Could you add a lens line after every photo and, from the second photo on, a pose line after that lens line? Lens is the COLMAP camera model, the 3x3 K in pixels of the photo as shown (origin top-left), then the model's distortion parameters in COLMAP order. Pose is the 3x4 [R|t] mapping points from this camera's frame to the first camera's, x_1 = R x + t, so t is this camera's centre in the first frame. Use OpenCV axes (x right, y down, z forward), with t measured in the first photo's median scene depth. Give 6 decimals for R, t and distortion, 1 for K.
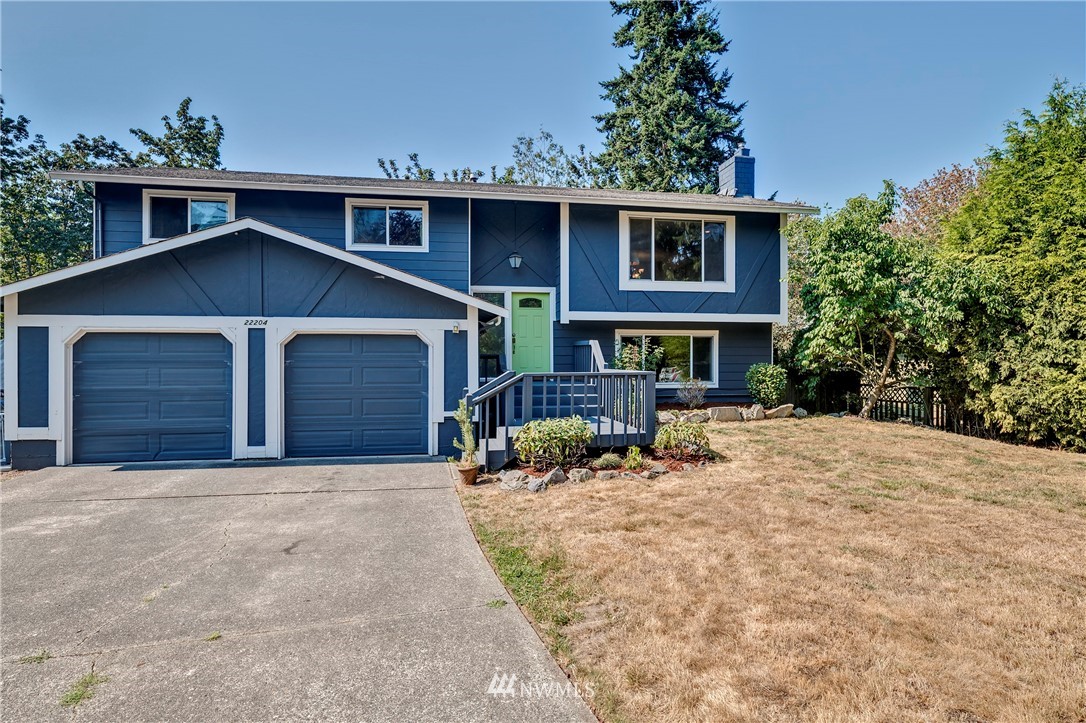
lens RADIAL K [[593.1, 0, 543.0], [0, 593.1, 361.5], [0, 0, 1]] dist [-0.001362, -0.000406]
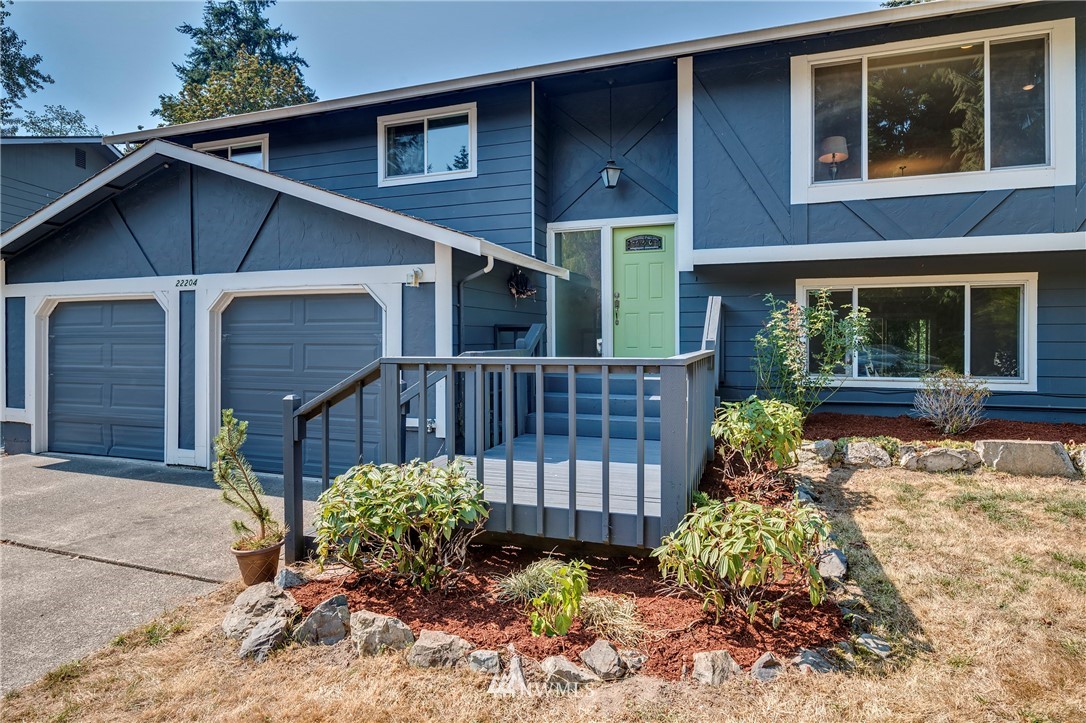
lens RADIAL K [[592.6, 0, 542.9], [0, 592.6, 340.0], [0, 0, 1]] dist [0.000679, -0.001013]
pose [[0.872340, 0.001683, -0.488896, 0.261357], [-0.002259, 0.999997, -0.000588, 0.005190], [0.488894, 0.001617, 0.872342, 0.557829]]
